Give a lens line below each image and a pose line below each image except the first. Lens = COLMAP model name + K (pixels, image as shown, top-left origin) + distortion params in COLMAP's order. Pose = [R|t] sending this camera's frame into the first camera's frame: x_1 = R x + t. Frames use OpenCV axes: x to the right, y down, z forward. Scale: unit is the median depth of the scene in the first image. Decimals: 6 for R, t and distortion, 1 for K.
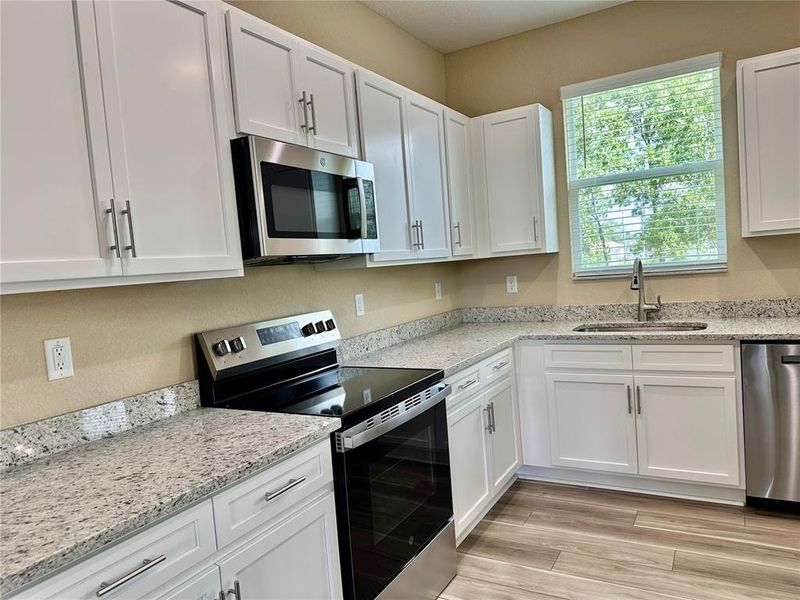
lens RADIAL K [[569.8, 0, 401.8], [0, 569.8, 302.2], [0, 0, 1]] dist [0.084238, -0.097682]
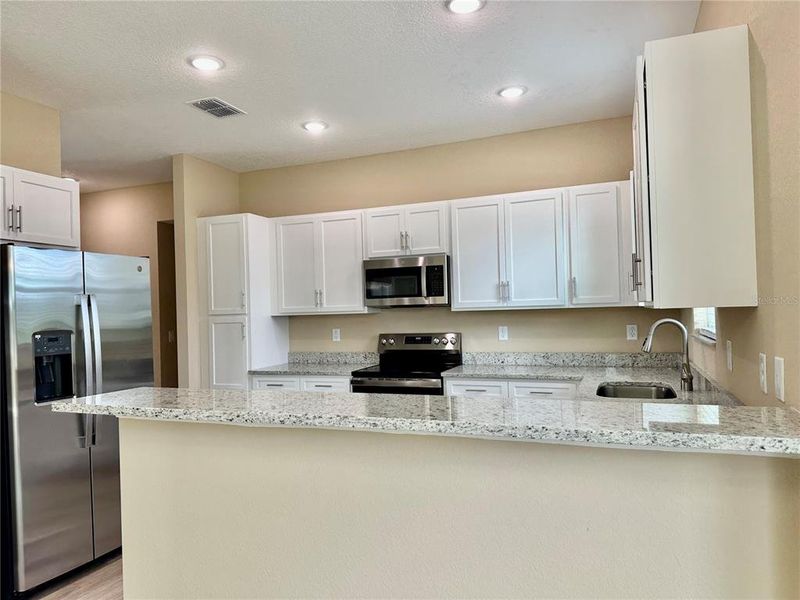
lens RADIAL K [[561.0, 0, 398.4], [0, 561.0, 300.2], [0, 0, 1]] dist [0.104766, -0.117457]
pose [[0.138049, 0.054592, -0.988920, 1.399224], [-0.048613, 0.997650, 0.048288, -0.145491], [0.989232, 0.041408, 0.140378, 0.493762]]
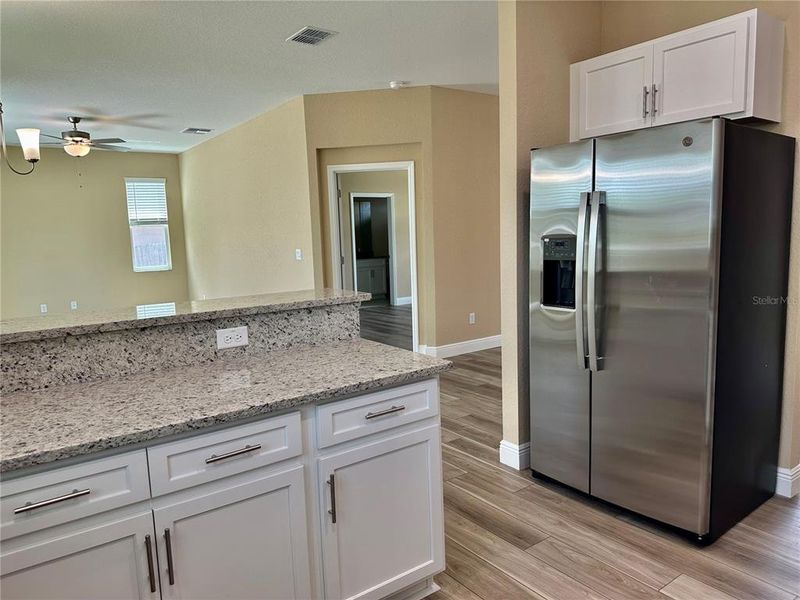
lens RADIAL K [[564.6, 0, 398.7], [0, 564.6, 299.3], [0, 0, 1]] dist [0.068500, -0.092100]
pose [[-0.903918, 0.057278, 0.423852, 0.239861], [0.130692, 0.980583, 0.146205, -0.085460], [-0.407248, 0.187552, -0.893853, 0.983297]]
